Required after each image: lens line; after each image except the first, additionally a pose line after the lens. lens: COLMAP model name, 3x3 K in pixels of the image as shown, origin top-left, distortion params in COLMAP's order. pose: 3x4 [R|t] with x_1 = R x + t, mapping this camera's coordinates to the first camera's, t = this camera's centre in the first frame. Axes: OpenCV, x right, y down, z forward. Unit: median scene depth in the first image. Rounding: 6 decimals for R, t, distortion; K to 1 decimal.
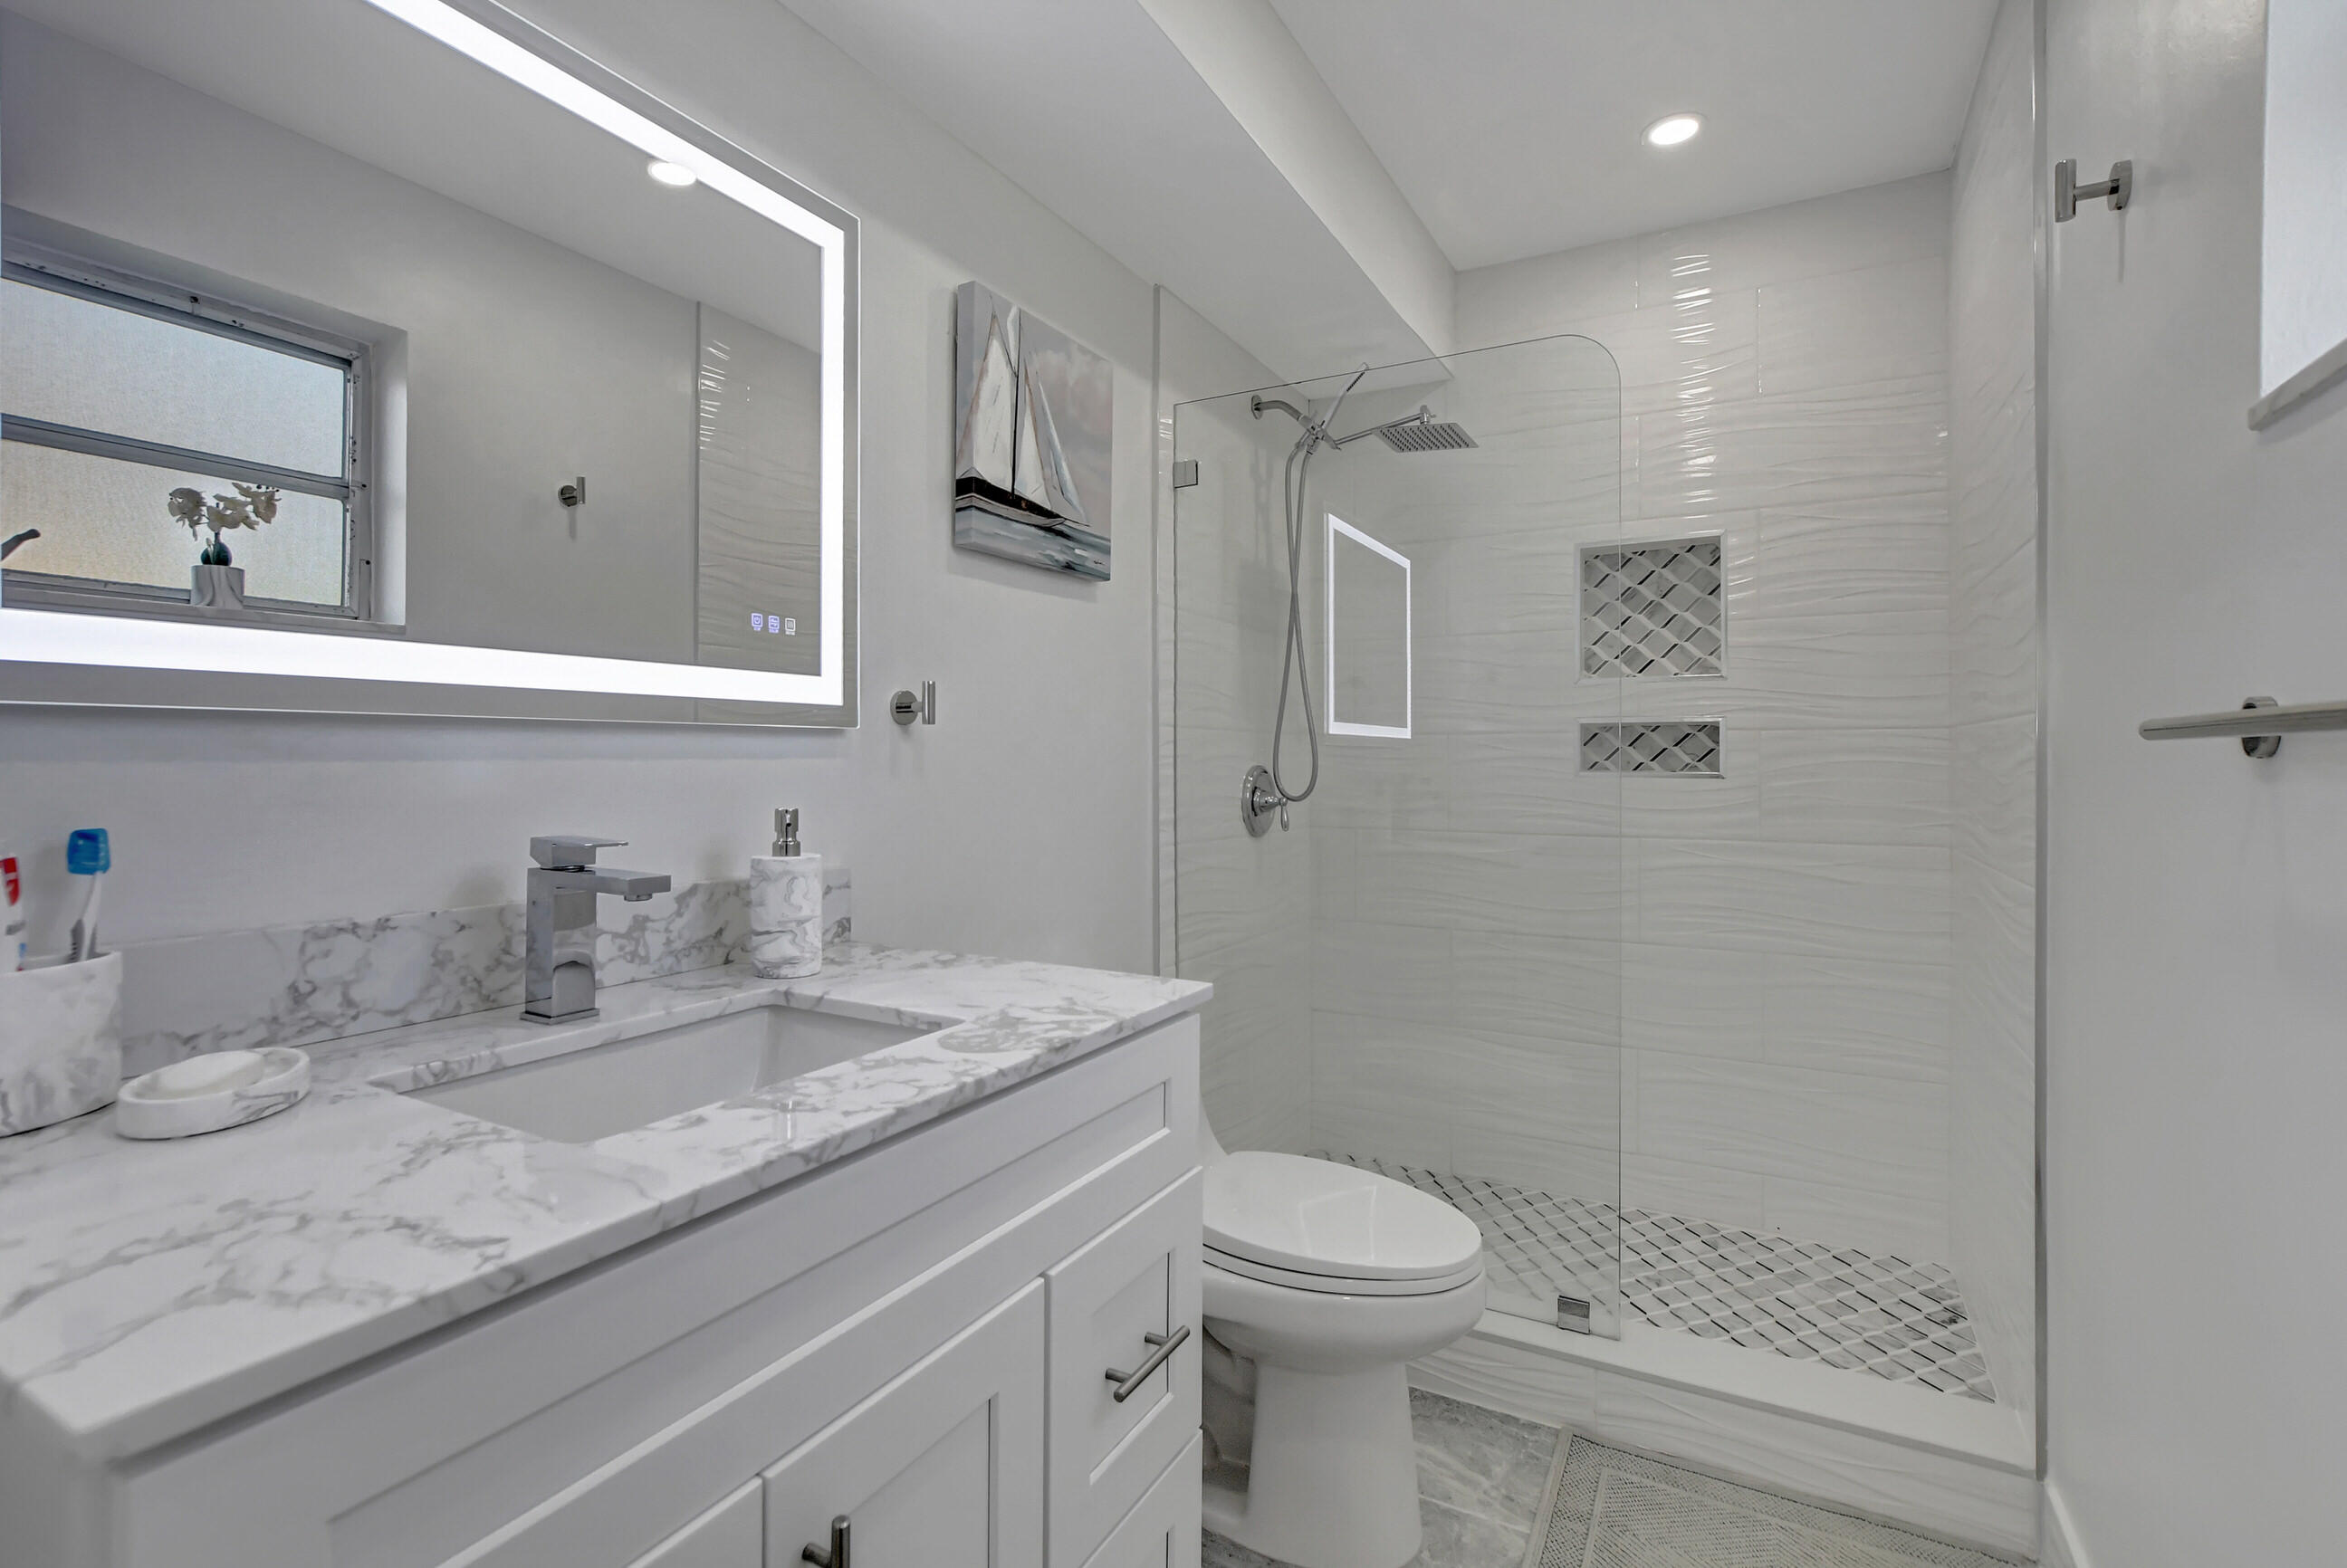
lens RADIAL K [[1074.4, 0, 1160.9], [0, 1074.4, 763.9], [0, 0, 1]] dist [-0.004693, -0.000332]
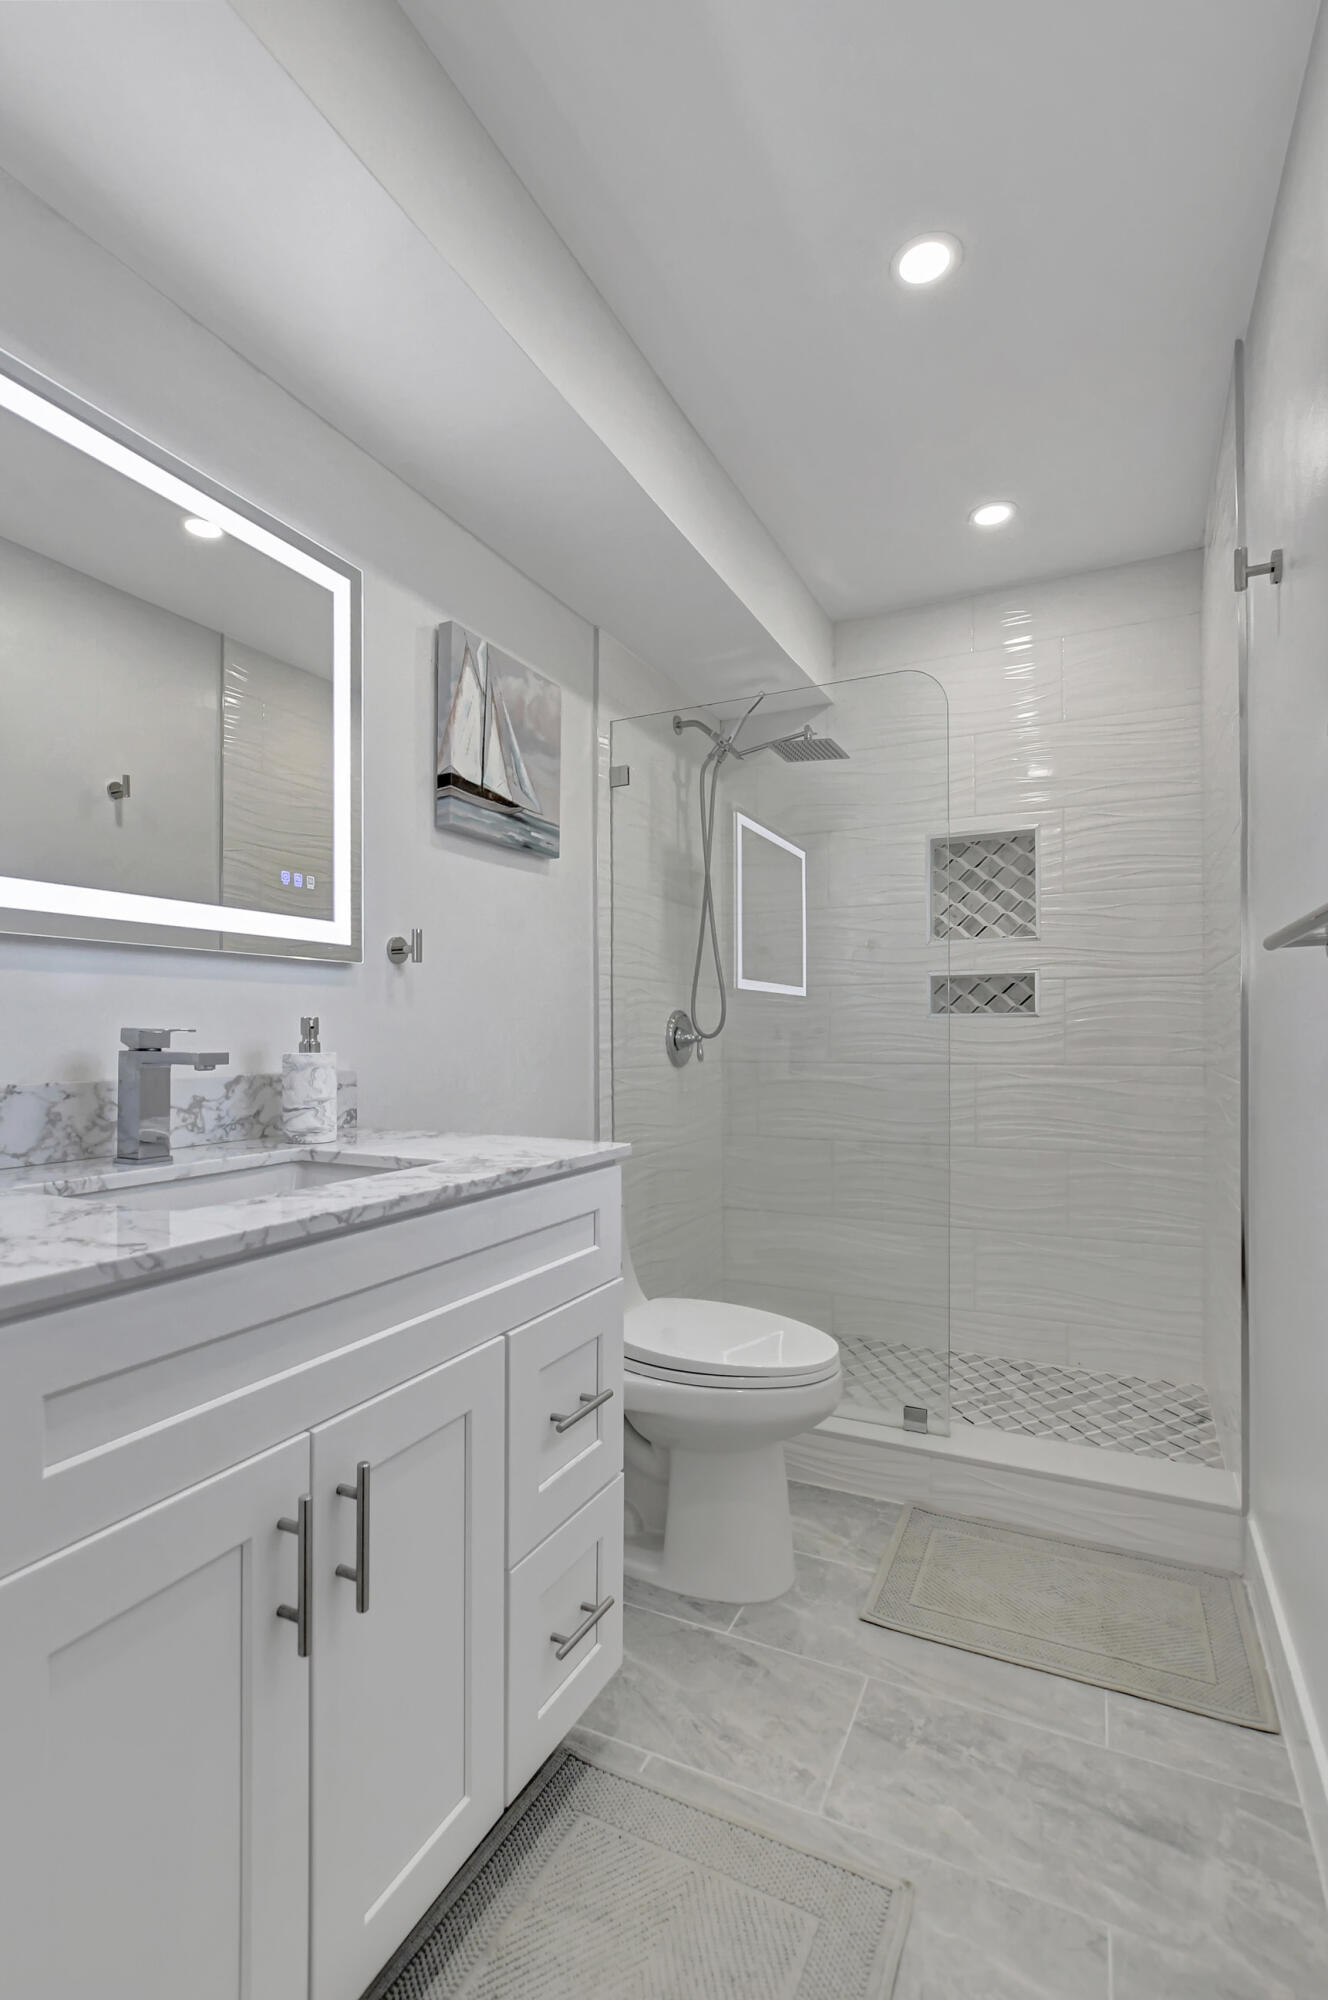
lens RADIAL K [[916.5, 0, 652.5], [0, 916.5, 1035.3], [0, 0, 1]] dist [-0.000712, -0.000339]
pose [[0.998988, -0.002201, 0.044933, 0.015663], [0.002231, 0.999997, -0.000629, 0.045695], [-0.044932, 0.000729, 0.998990, -0.102447]]
